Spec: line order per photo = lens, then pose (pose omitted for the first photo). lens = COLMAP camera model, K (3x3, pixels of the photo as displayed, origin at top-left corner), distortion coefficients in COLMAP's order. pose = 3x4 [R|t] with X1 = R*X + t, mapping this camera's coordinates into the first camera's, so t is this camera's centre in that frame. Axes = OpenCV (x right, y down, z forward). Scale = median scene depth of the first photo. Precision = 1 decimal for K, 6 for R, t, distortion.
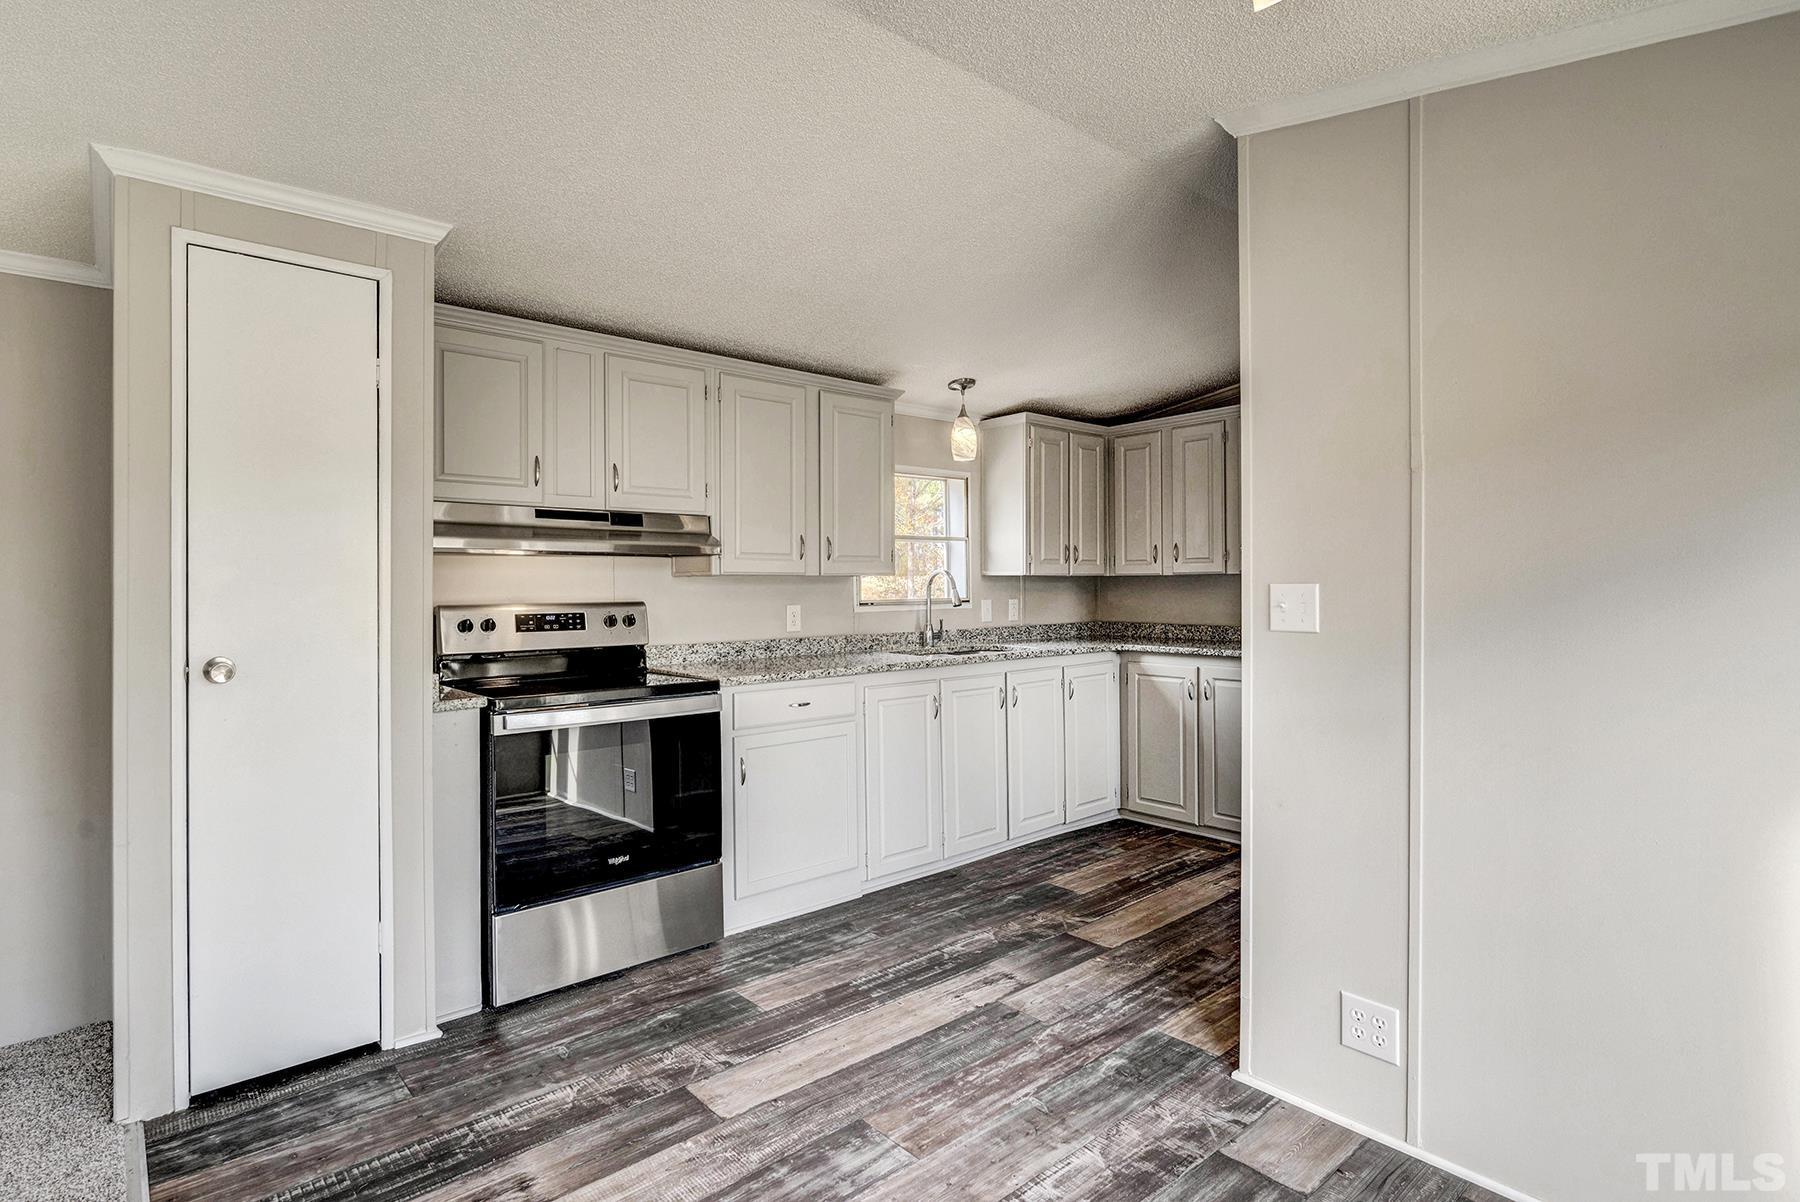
lens RADIAL K [[910.1, 0, 890.9], [0, 910.1, 589.6], [0, 0, 1]] dist [-0.001483, -0.000348]
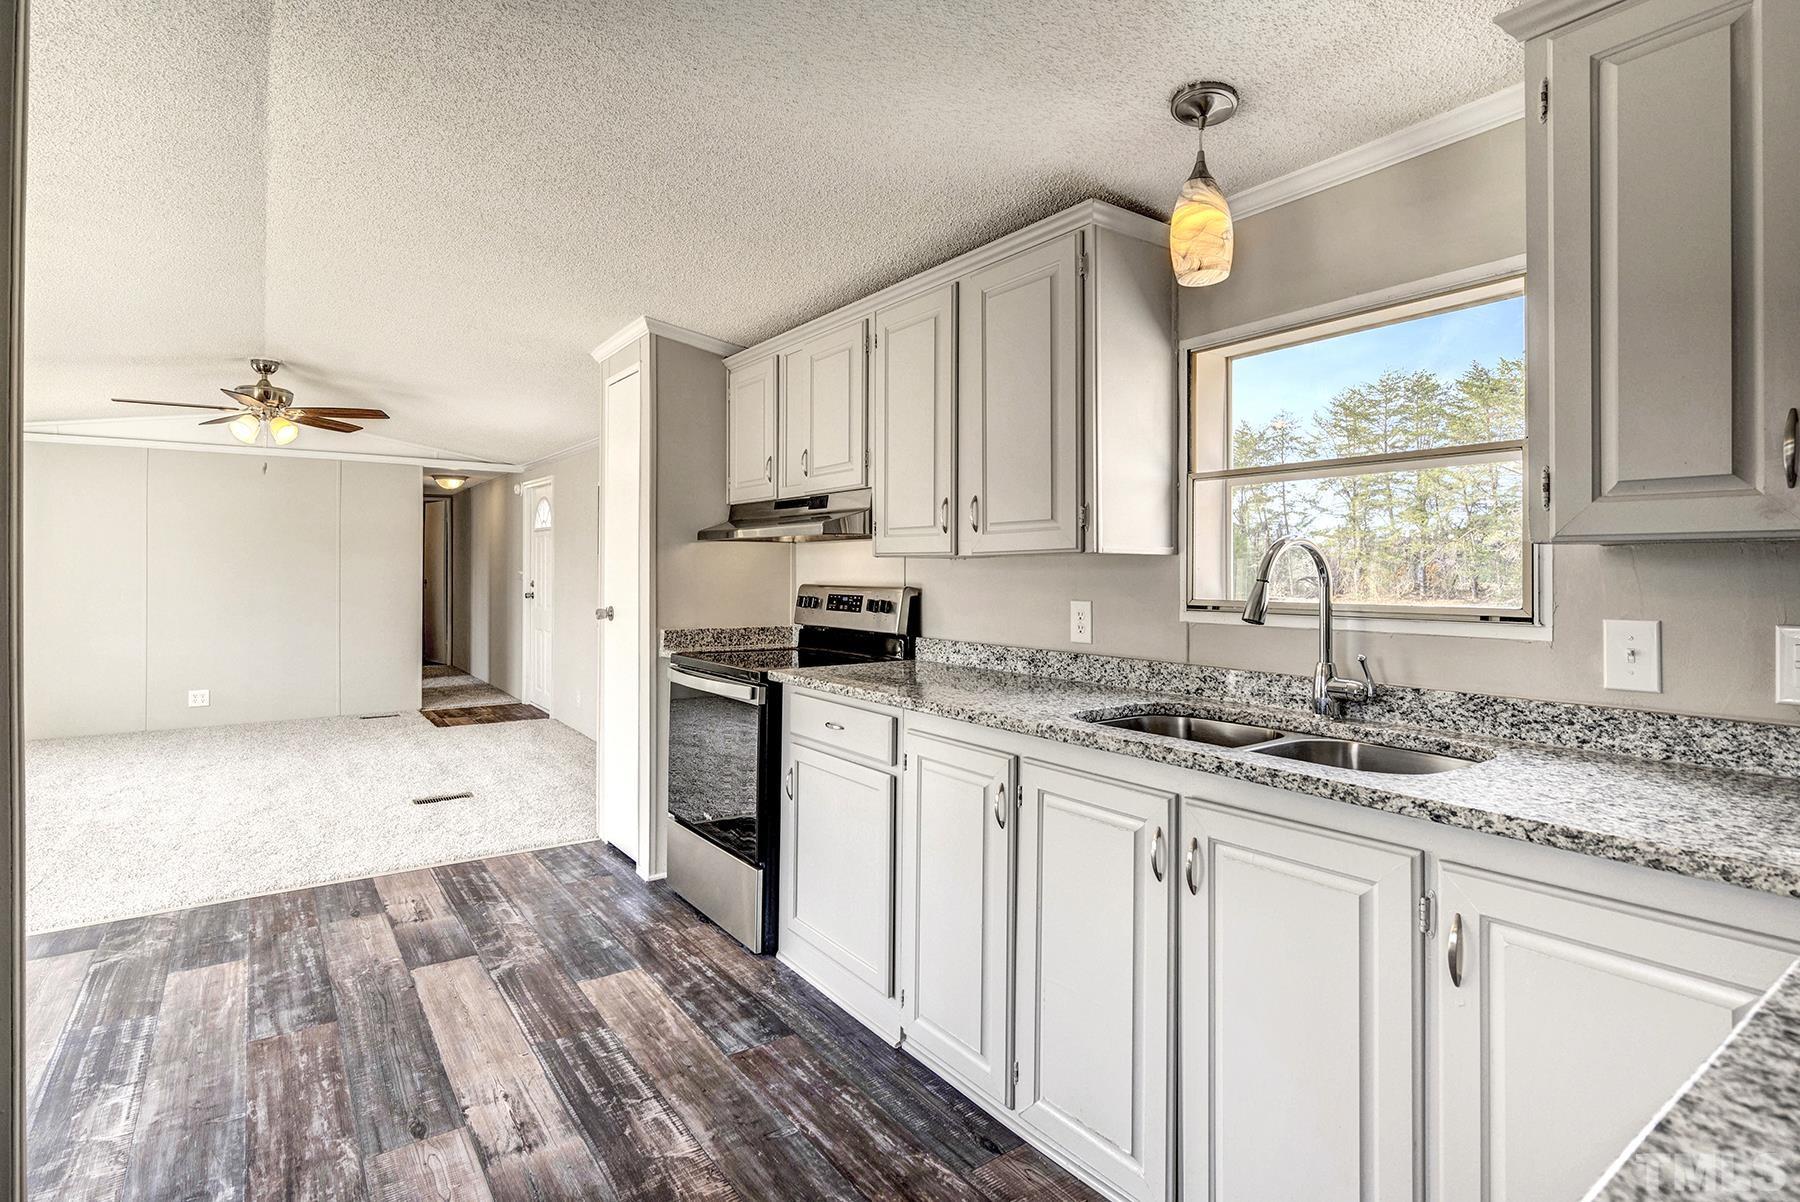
lens RADIAL K [[894.7, 0, 887.0], [0, 894.7, 564.6], [0, 0, 1]] dist [-0.002057, -0.000180]
pose [[-0.105238, -0.000574, -0.994447, 0.618445], [-0.007549, 0.999971, 0.000221, -0.008948], [0.994418, 0.007530, -0.105239, 1.081606]]
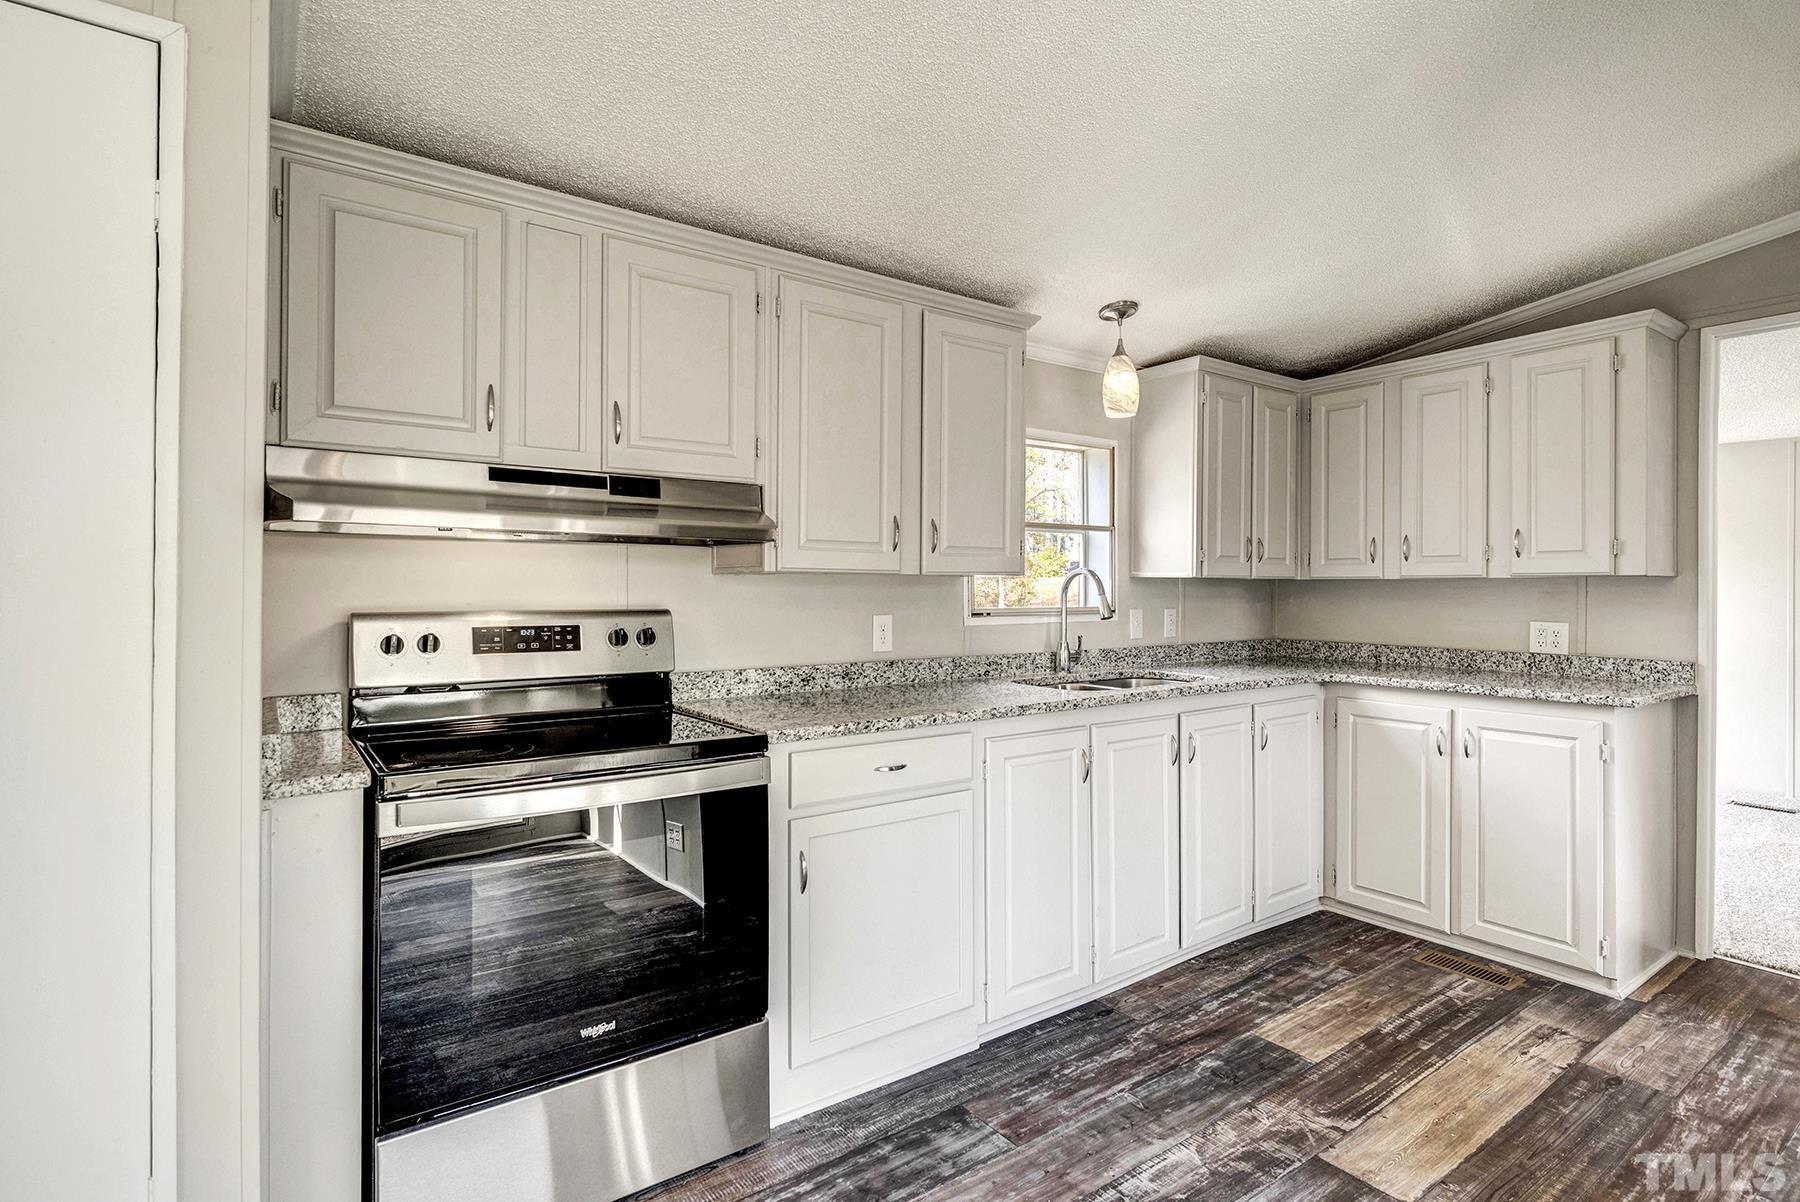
lens RADIAL K [[896.9, 0, 891.7], [0, 896.9, 590.4], [0, 0, 1]] dist [-0.001024, 0.000010]
pose [[0.995437, 0.010127, -0.094880, -0.037270], [-0.010315, 0.999946, -0.001487, -0.002054], [0.094860, 0.002459, 0.995488, 0.334720]]
